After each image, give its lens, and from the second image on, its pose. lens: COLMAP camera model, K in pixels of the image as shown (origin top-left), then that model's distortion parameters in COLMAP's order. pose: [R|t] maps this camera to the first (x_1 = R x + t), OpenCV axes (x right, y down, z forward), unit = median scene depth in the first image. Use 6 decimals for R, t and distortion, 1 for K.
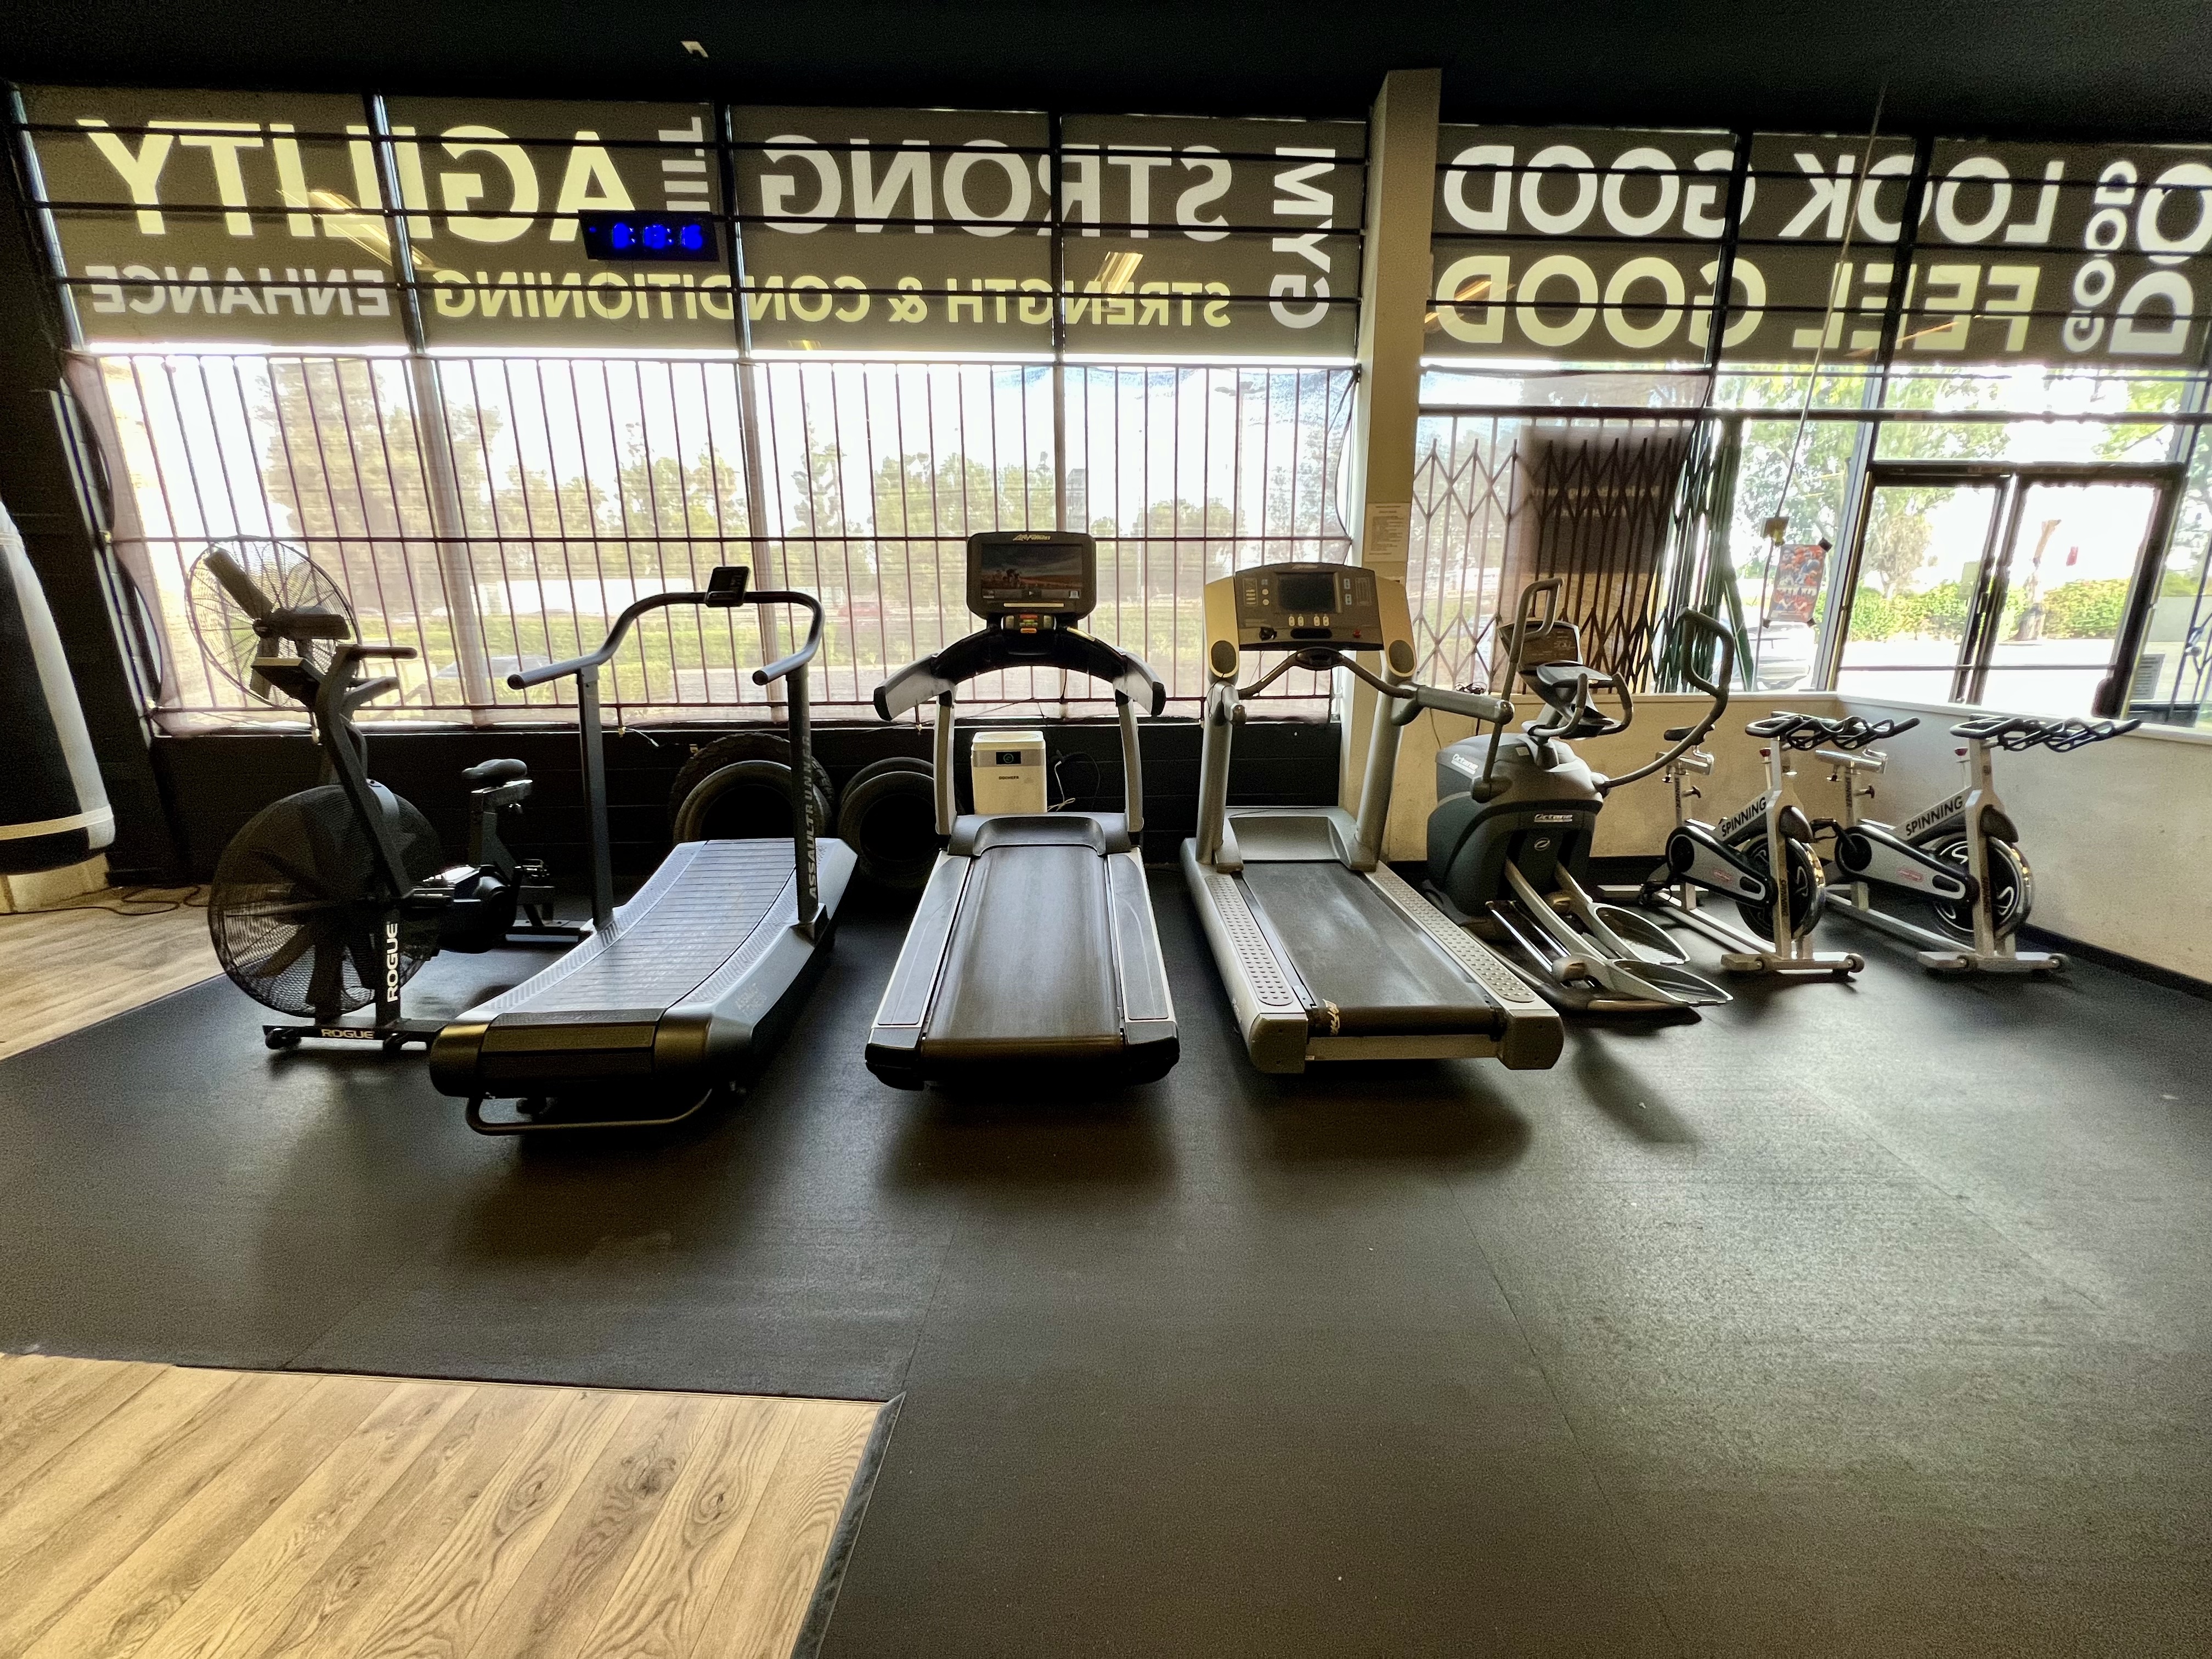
lens RADIAL K [[896.5, 0, 1107.9], [0, 896.5, 826.6], [0, 0, 1]] dist [-0.000782, 0.000402]
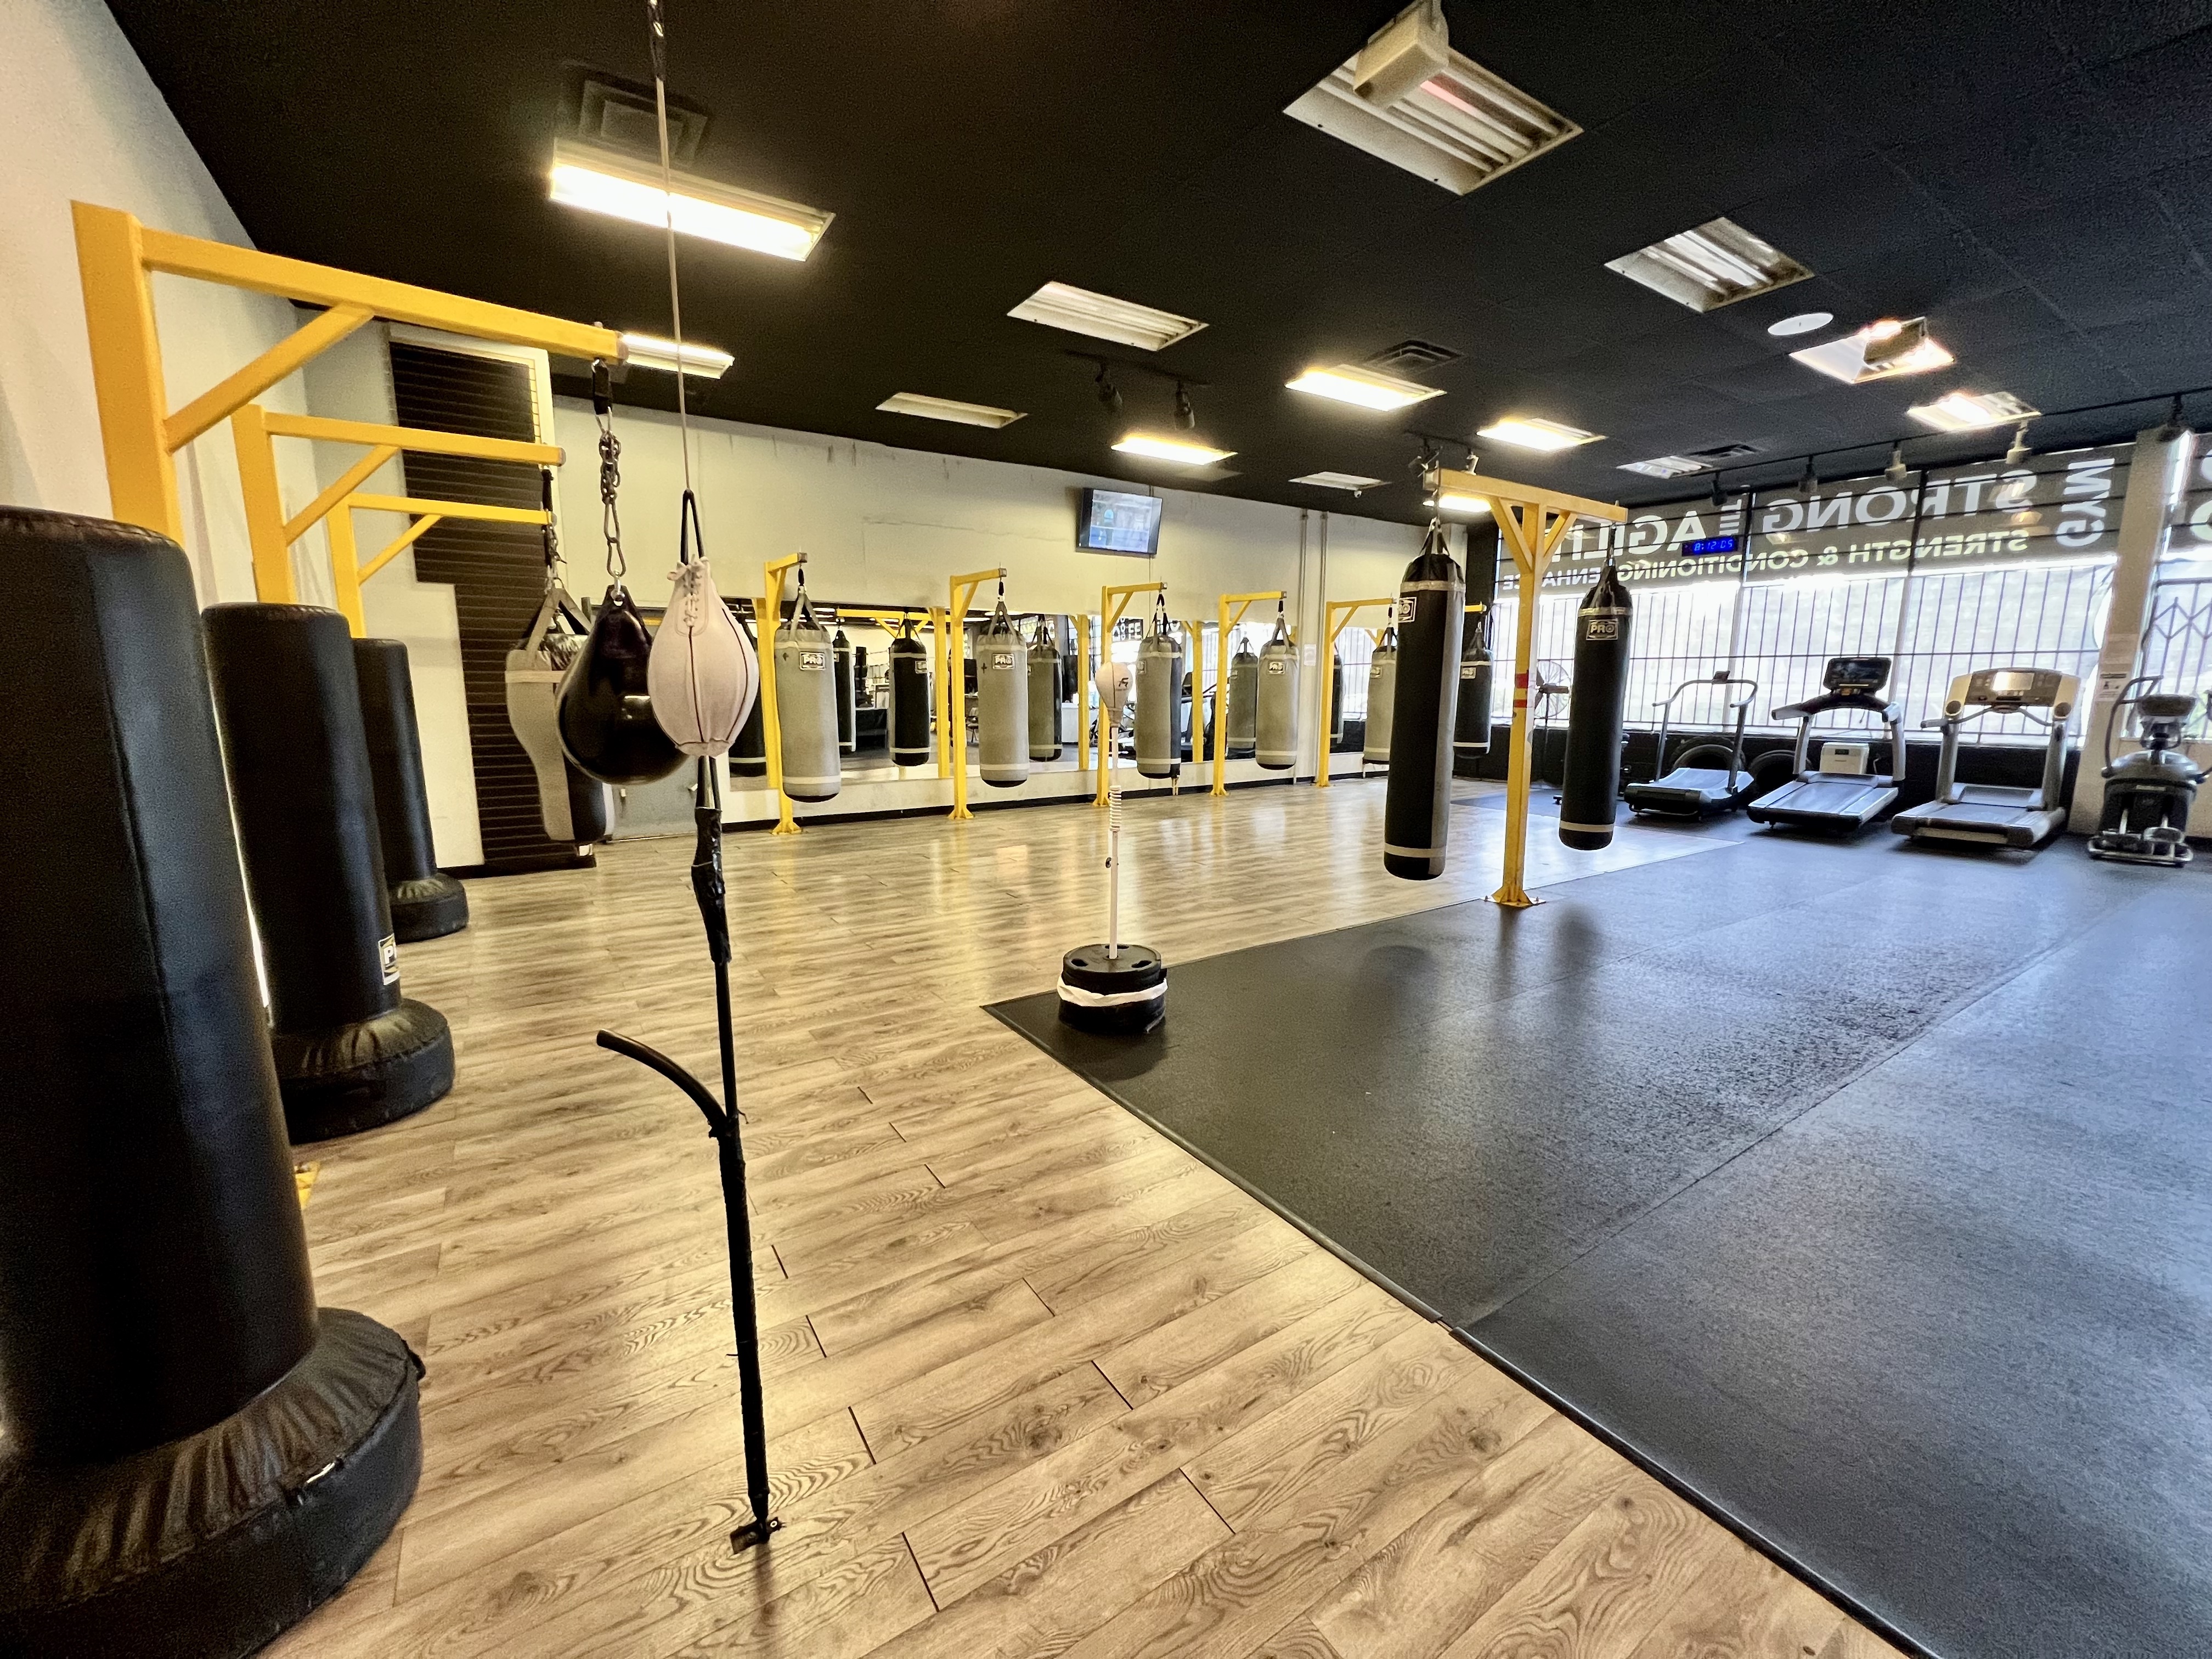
lens RADIAL K [[884.1, 0, 1102.4], [0, 884.1, 824.5], [0, 0, 1]] dist [-0.002272, 0.000143]
pose [[0.599620, 0.133790, -0.789022, 0.540849], [-0.195575, 0.980530, 0.017635, 0.420406], [0.776019, 0.143739, 0.614112, -1.749392]]
